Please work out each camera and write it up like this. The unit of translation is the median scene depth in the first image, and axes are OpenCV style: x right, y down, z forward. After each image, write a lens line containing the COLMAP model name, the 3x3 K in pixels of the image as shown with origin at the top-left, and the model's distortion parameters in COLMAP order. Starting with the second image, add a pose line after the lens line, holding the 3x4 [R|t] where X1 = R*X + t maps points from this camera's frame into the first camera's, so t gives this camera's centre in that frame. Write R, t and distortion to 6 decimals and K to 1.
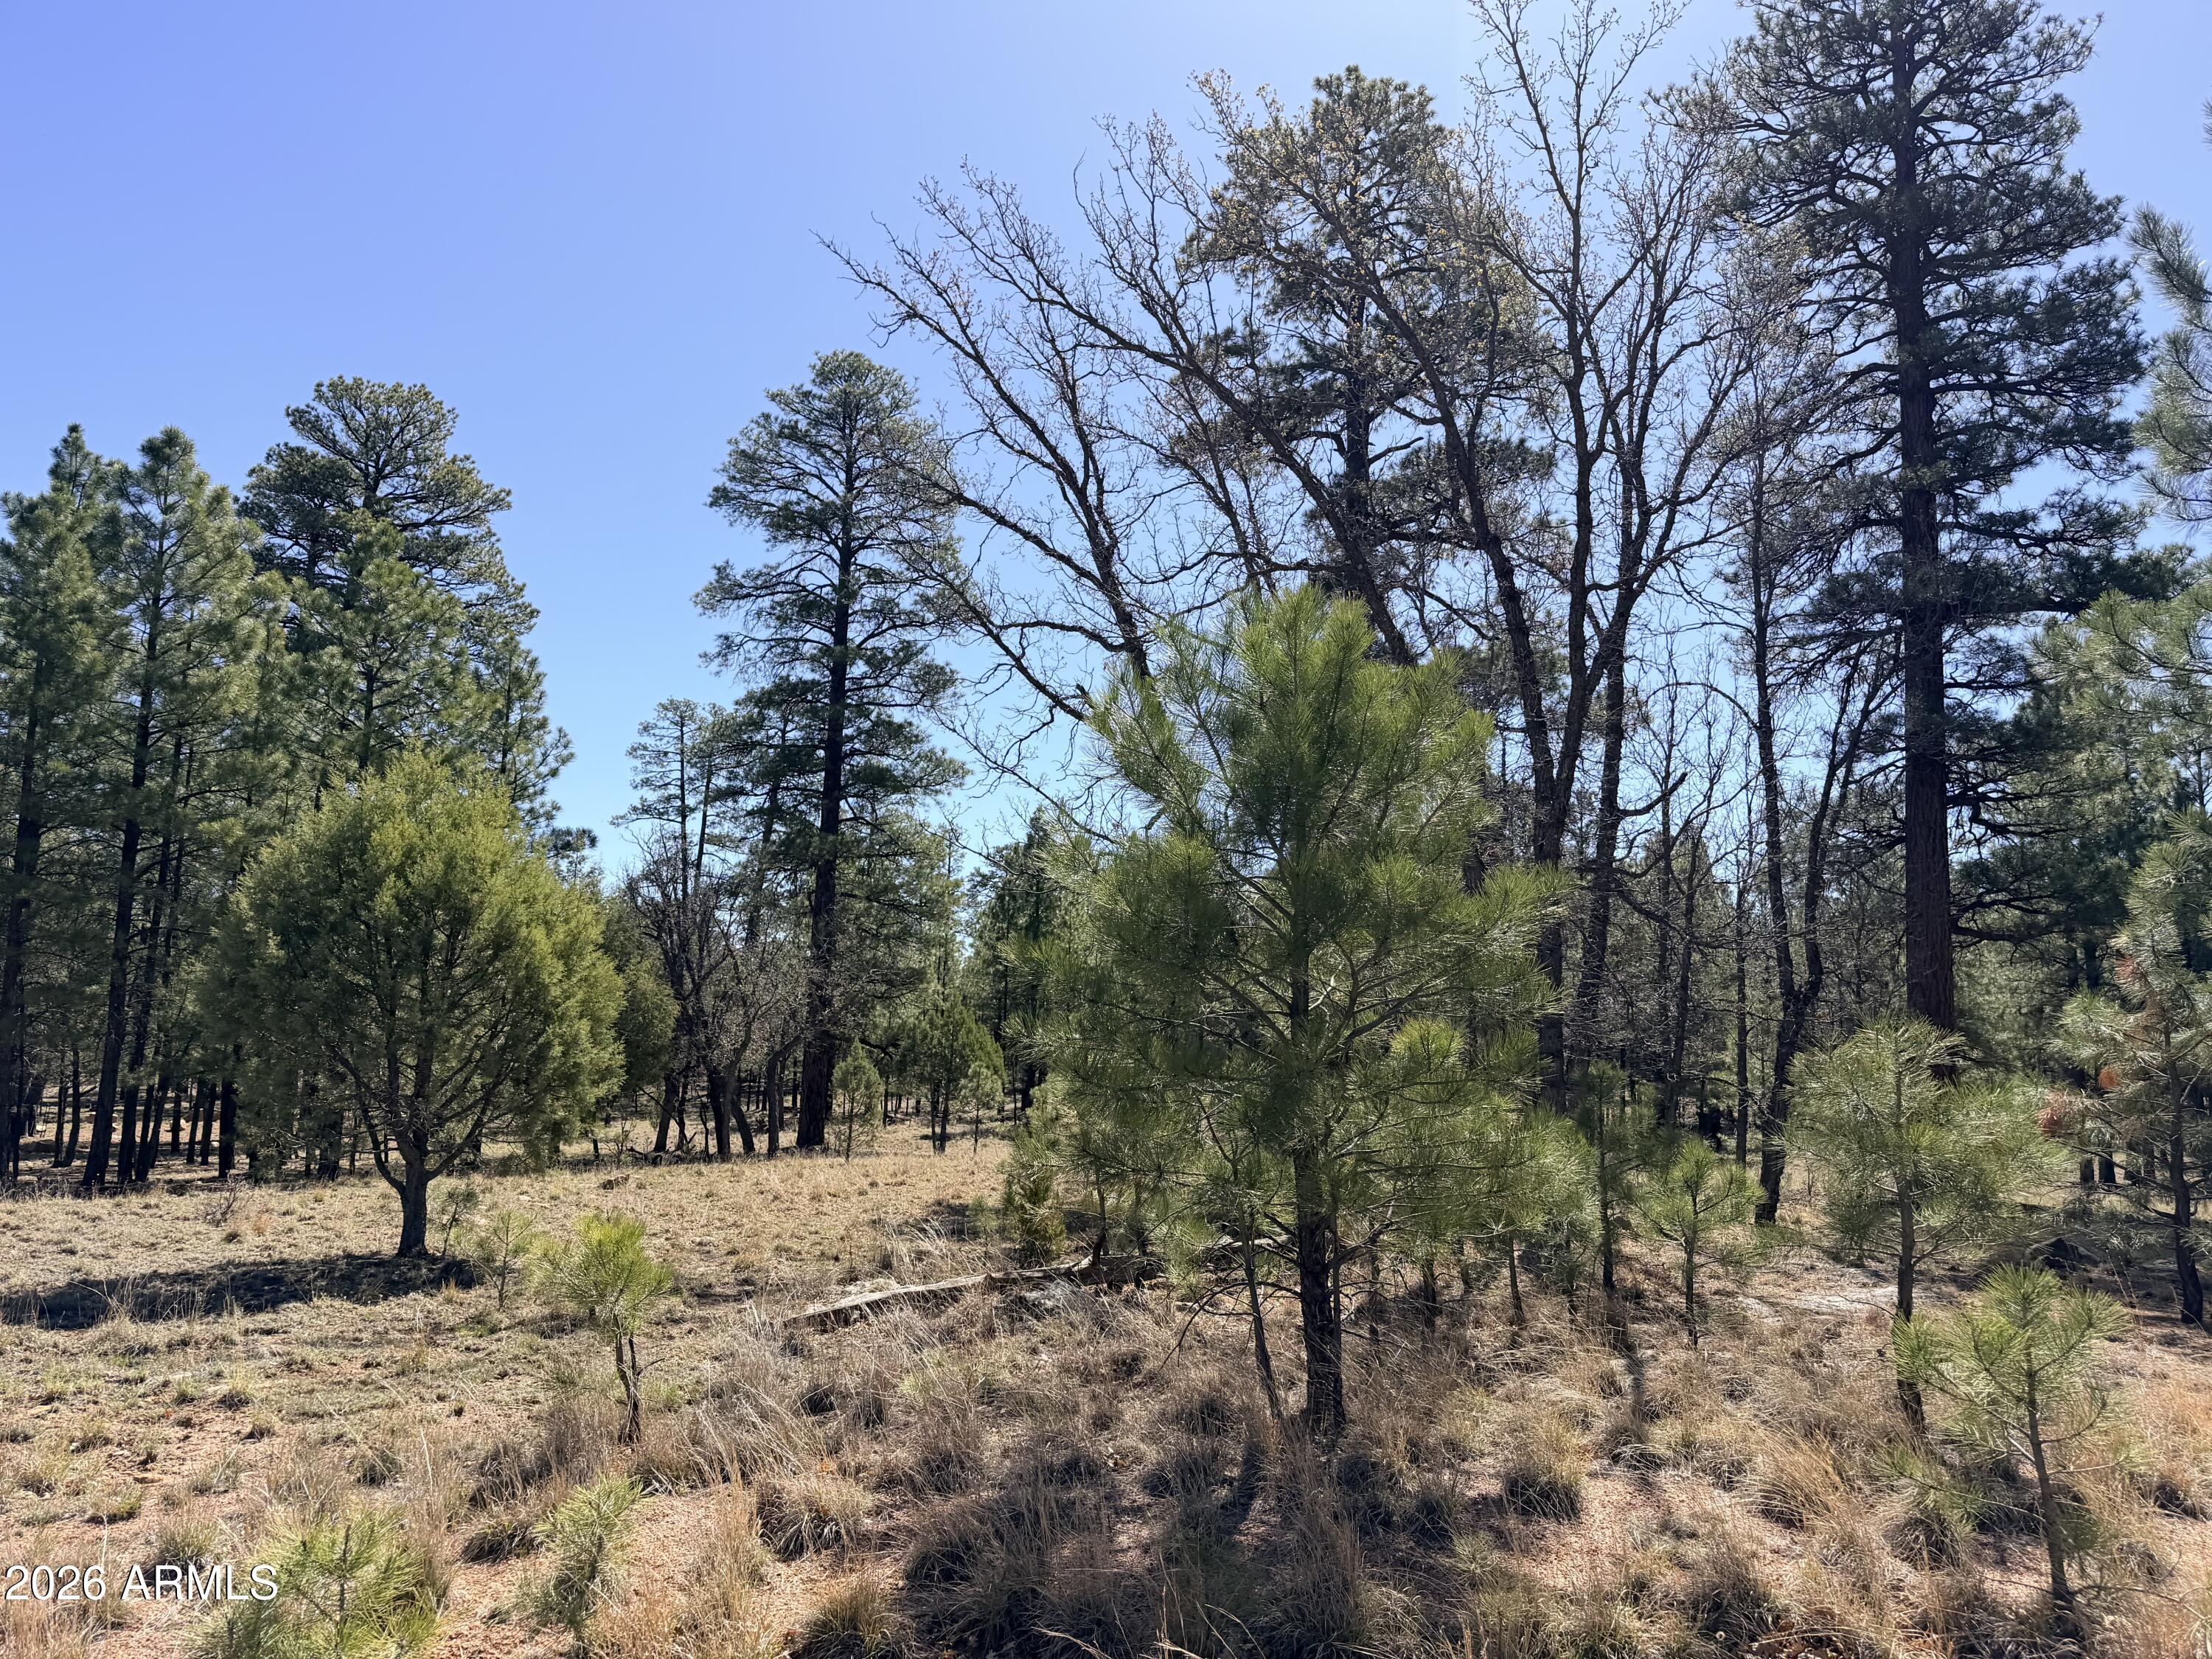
lens RADIAL K [[1545.7, 0, 1106.0], [0, 1545.7, 829.5], [0, 0, 1]] dist [0.000047, 0.000048]
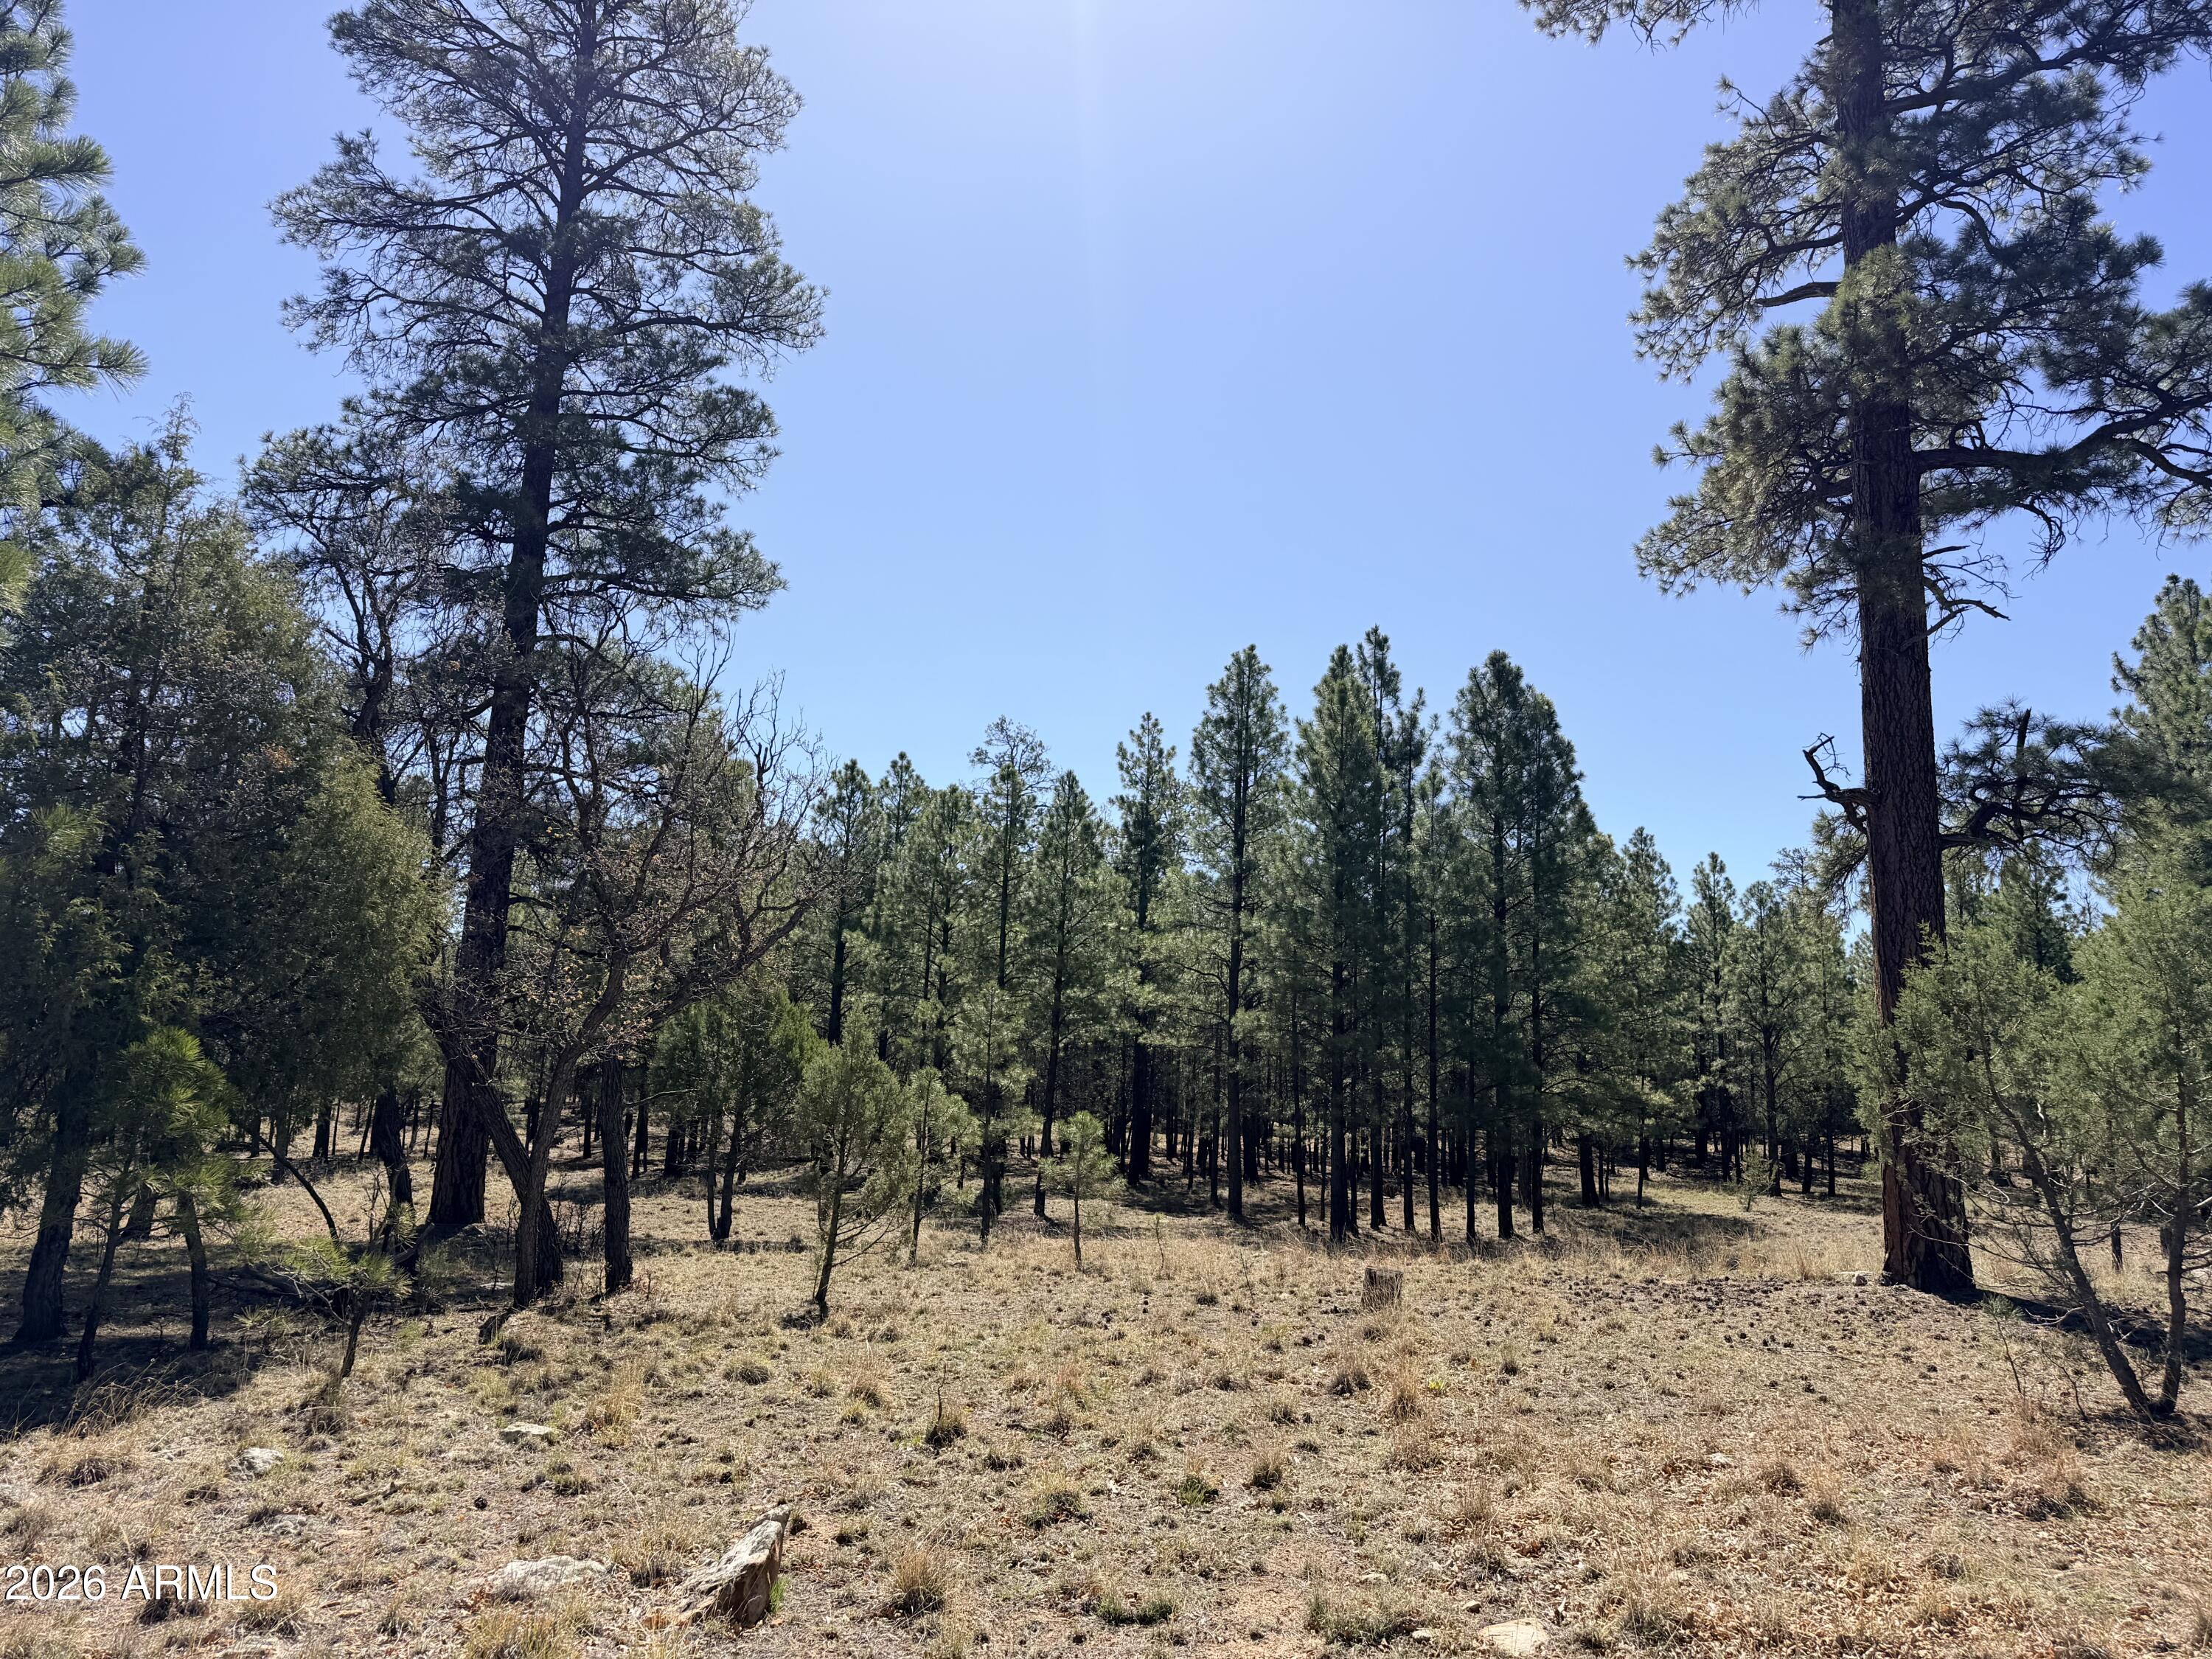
lens RADIAL K [[1646.2, 0, 1230.5], [0, 1646.2, 831.5], [0, 0, 1]] dist [0.000371, -0.061552]
pose [[0.923524, 0.074252, 0.376285, -0.157721], [-0.071646, 0.997210, -0.020936, 0.057138], [-0.376790, -0.007624, 0.926267, 0.352470]]
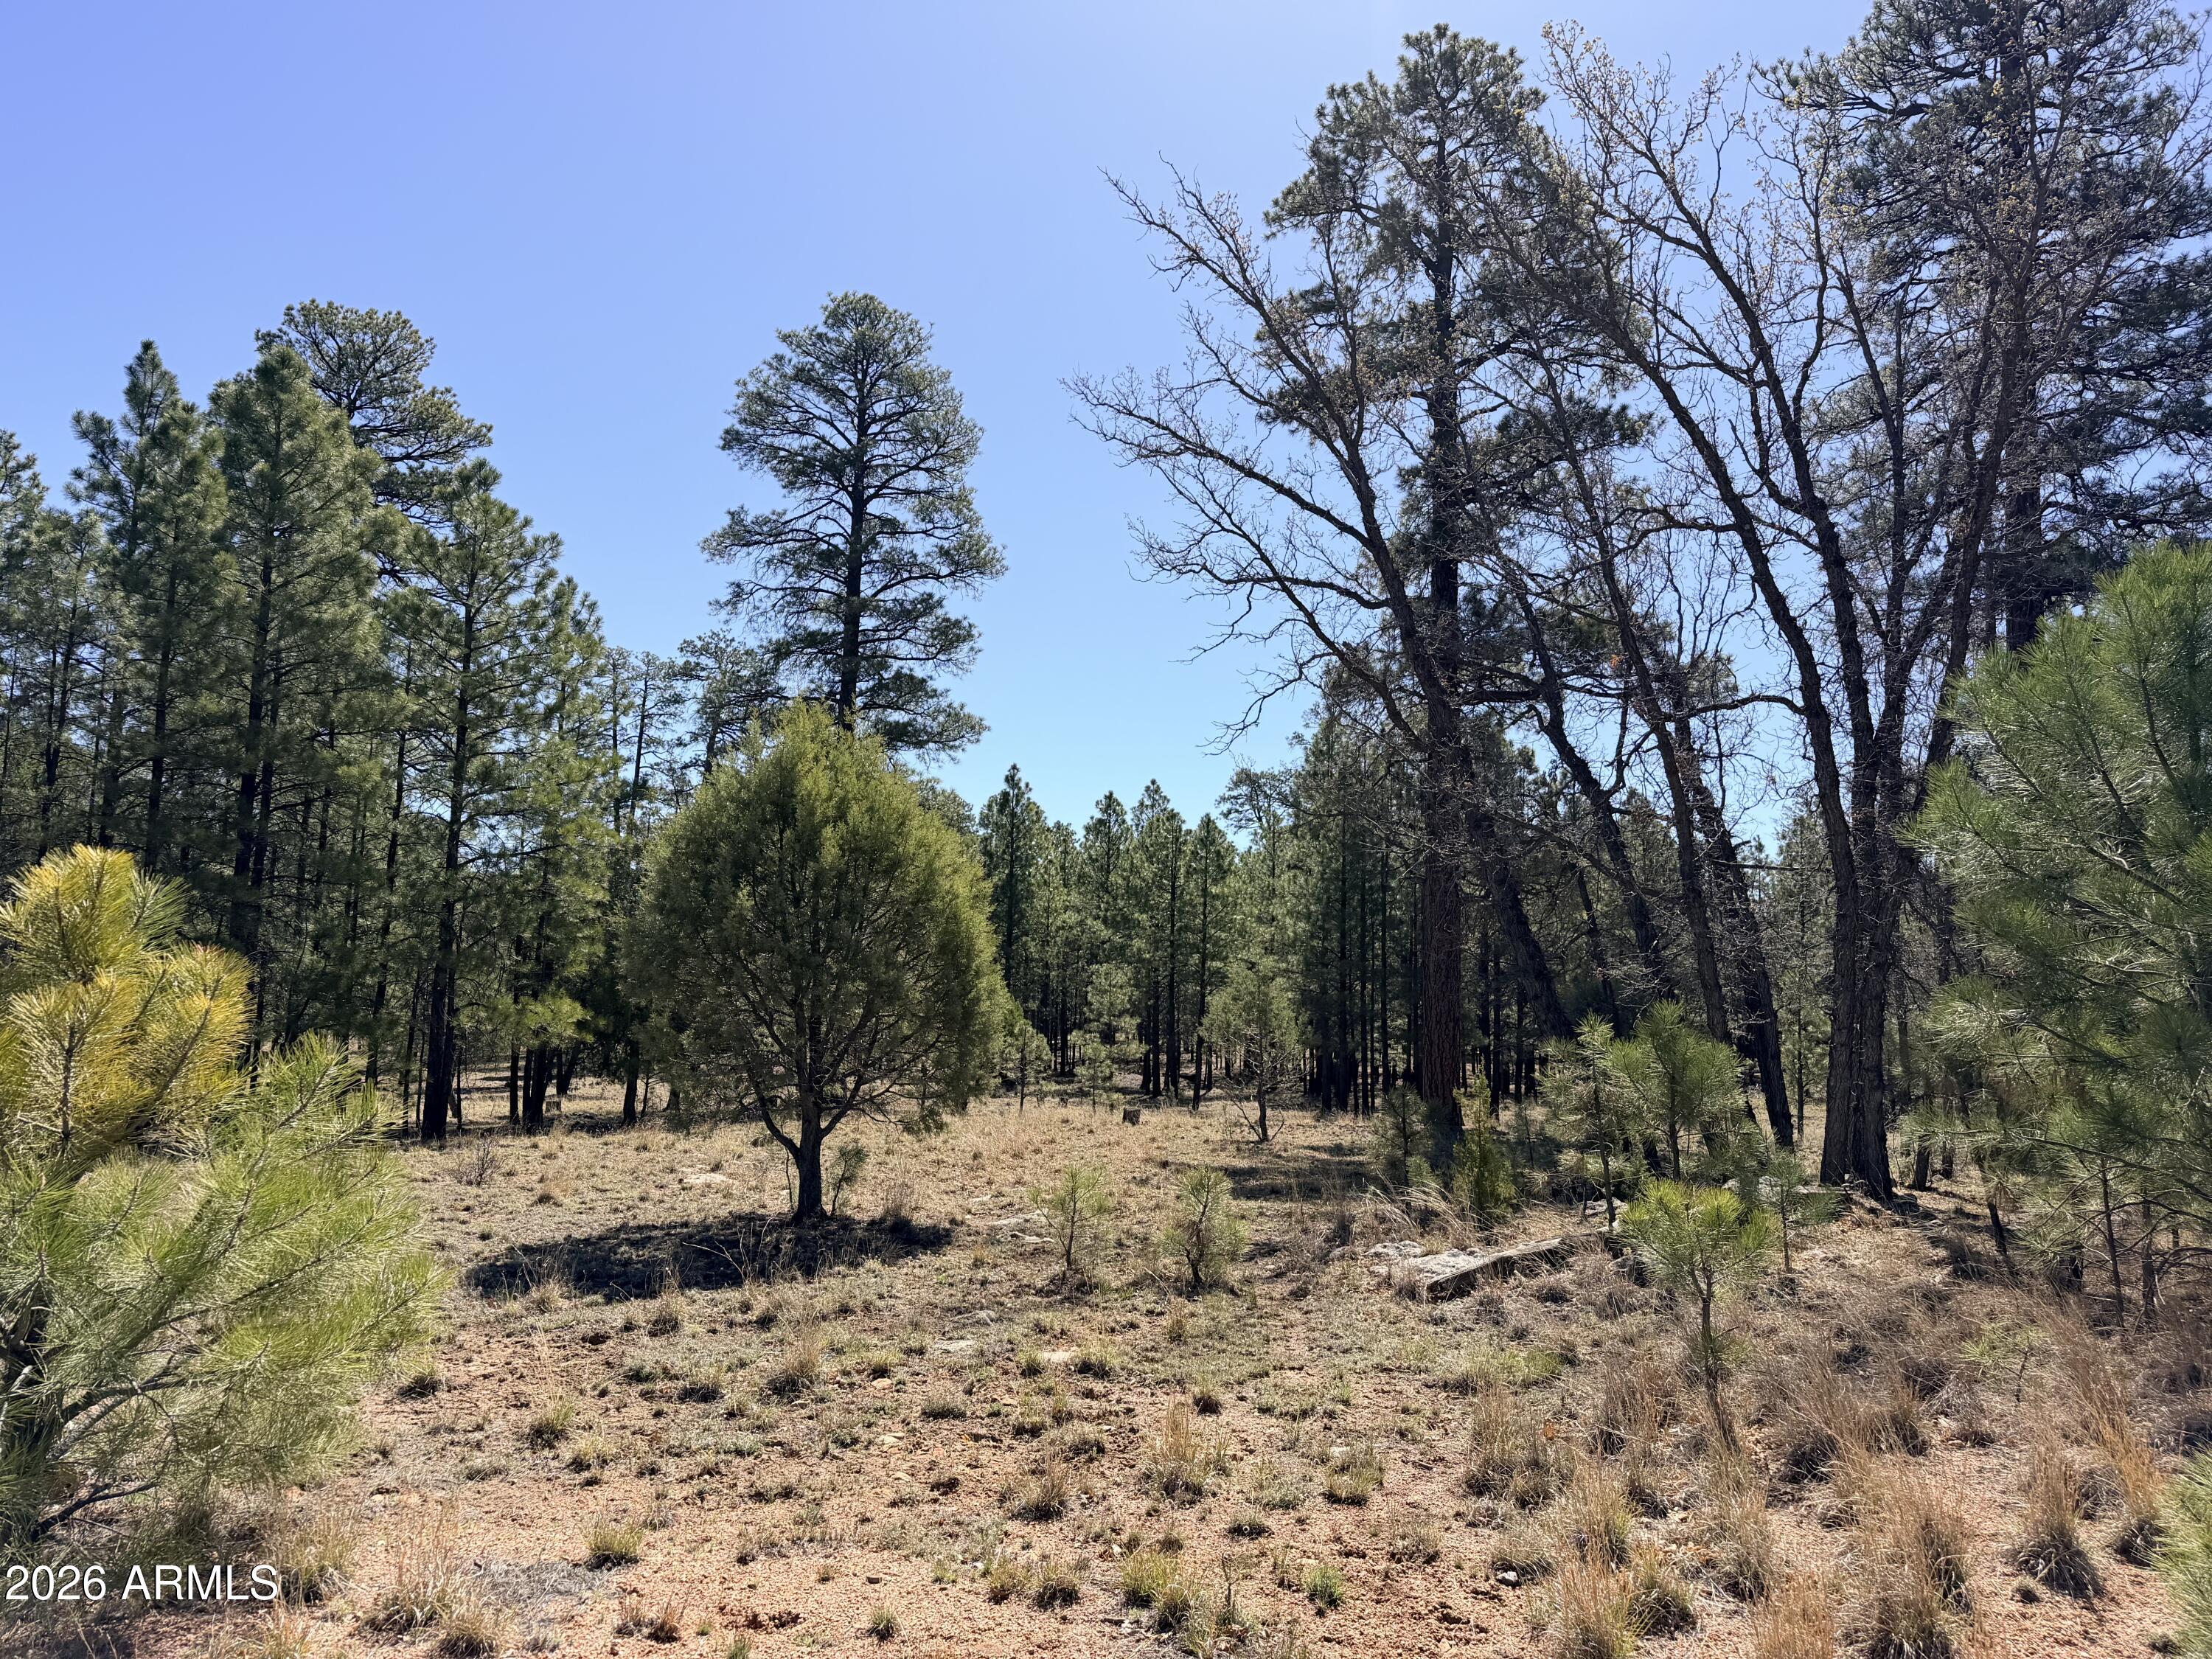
lens RADIAL K [[1561.9, 0, 1105.0], [0, 1561.9, 812.1], [0, 0, 1]] dist [0.000087, -0.002822]
pose [[0.997553, 0.014834, 0.068319, -0.080061], [-0.015778, 0.999787, 0.013293, 0.001456], [-0.068108, -0.014338, 0.997575, 0.004681]]
